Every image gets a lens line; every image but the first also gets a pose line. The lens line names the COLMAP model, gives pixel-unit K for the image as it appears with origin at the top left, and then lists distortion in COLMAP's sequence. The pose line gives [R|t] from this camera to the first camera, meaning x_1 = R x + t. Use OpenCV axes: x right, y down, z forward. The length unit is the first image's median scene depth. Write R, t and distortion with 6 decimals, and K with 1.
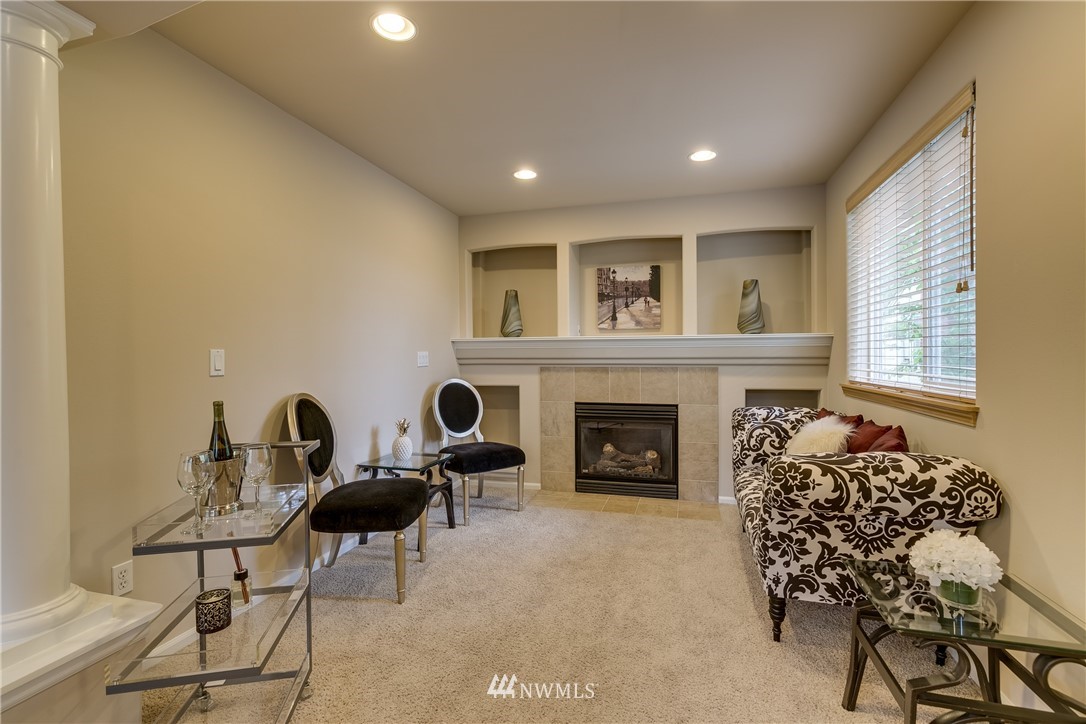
lens RADIAL K [[495.6, 0, 545.8], [0, 495.6, 365.5], [0, 0, 1]] dist [0.003865, 0.002358]
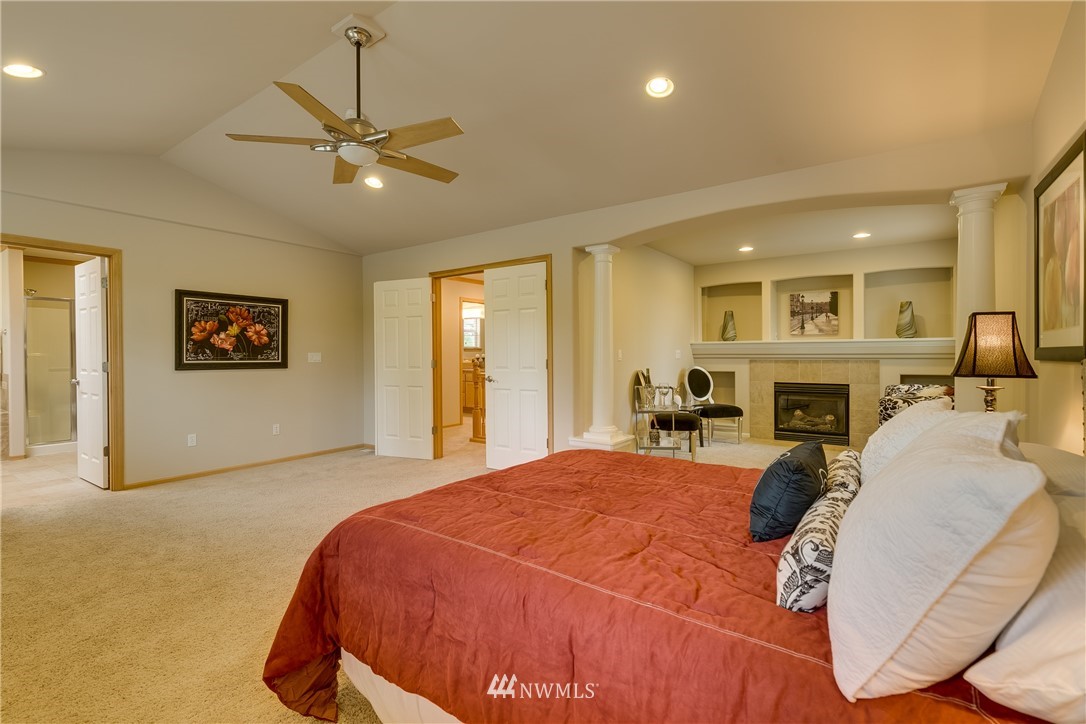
lens RADIAL K [[495.6, 0, 536.9], [0, 495.6, 361.2], [0, 0, 1]] dist [0.003865, 0.002358]
pose [[0.937645, 0.004818, -0.347560, -0.099618], [-0.006490, 0.999972, -0.003647, 0.017953], [0.347533, 0.005675, 0.937651, -0.729452]]
